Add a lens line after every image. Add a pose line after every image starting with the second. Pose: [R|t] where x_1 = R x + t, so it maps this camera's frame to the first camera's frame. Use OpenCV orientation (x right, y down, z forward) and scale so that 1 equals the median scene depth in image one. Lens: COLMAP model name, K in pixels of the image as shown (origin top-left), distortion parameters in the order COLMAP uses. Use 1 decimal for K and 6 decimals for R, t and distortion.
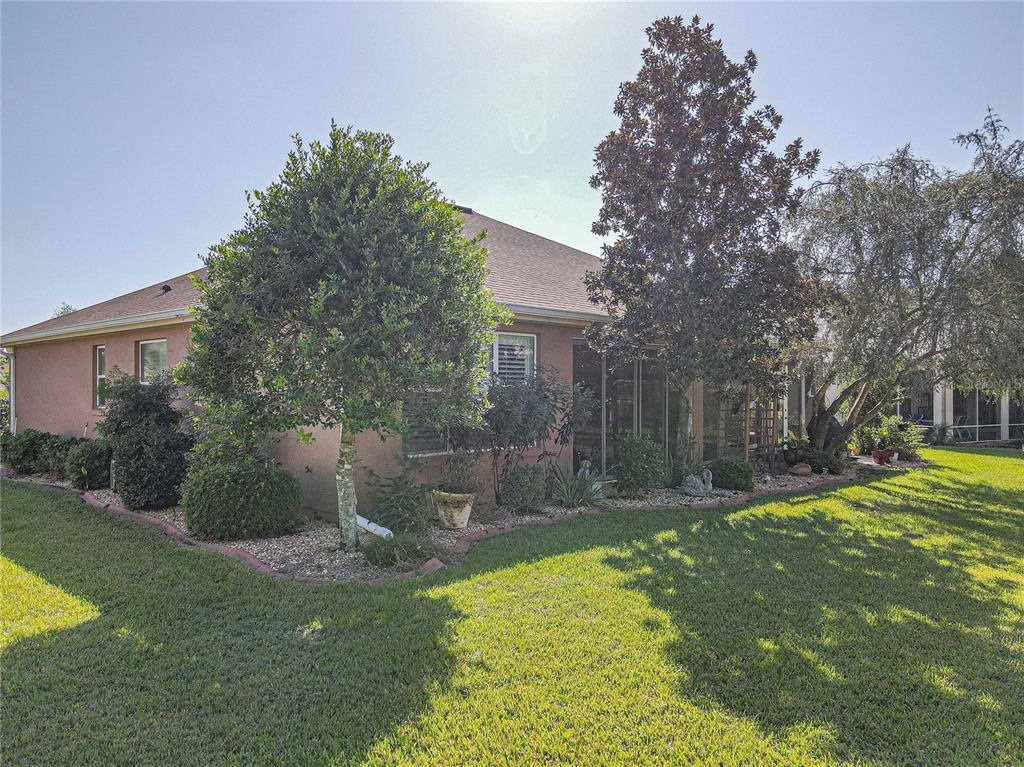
lens RADIAL K [[737.8, 0, 510.0], [0, 737.8, 389.7], [0, 0, 1]] dist [0.015655, -0.006266]
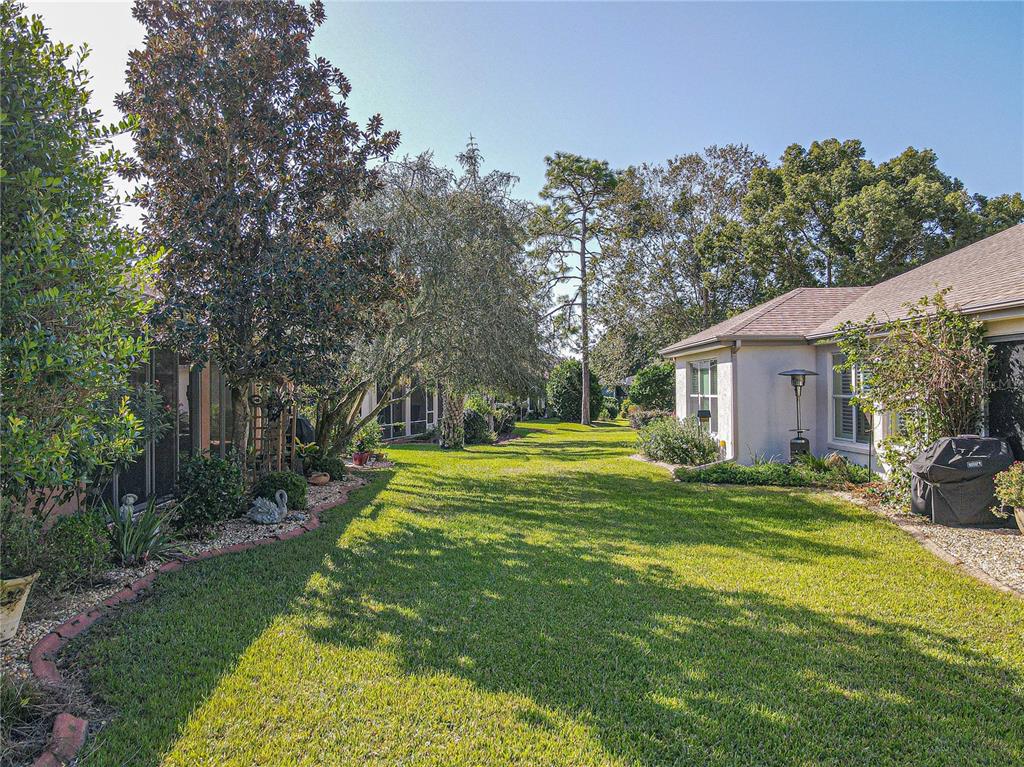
lens RADIAL K [[754.4, 0, 510.6], [0, 754.4, 385.8], [0, 0, 1]] dist [-0.001924, 0.027698]
pose [[0.688550, -0.000433, 0.725189, -0.174444], [0.007577, 0.999950, -0.006596, 0.000789], [-0.725150, 0.010036, 0.688518, 0.253989]]
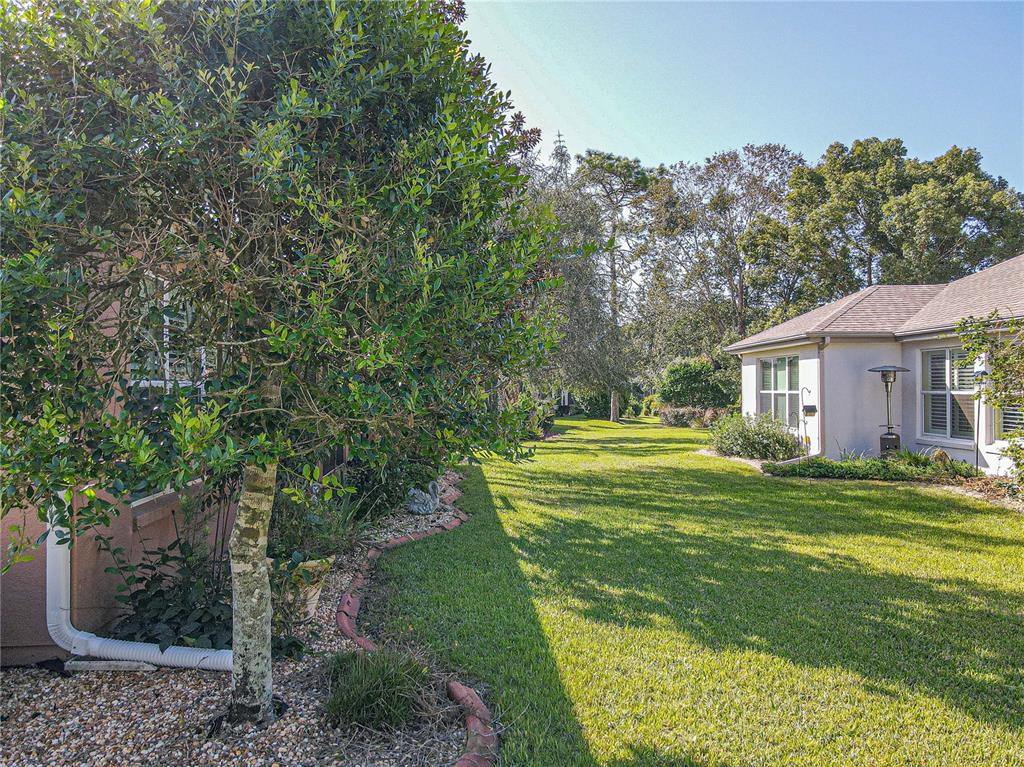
lens RADIAL K [[754.4, 0, 510.6], [0, 754.4, 385.8], [0, 0, 1]] dist [-0.001924, 0.027698]
pose [[0.688339, -0.000481, 0.725389, -0.305942], [0.004826, 0.999981, -0.003917, 0.005361], [-0.725373, 0.006197, 0.688328, 0.368464]]
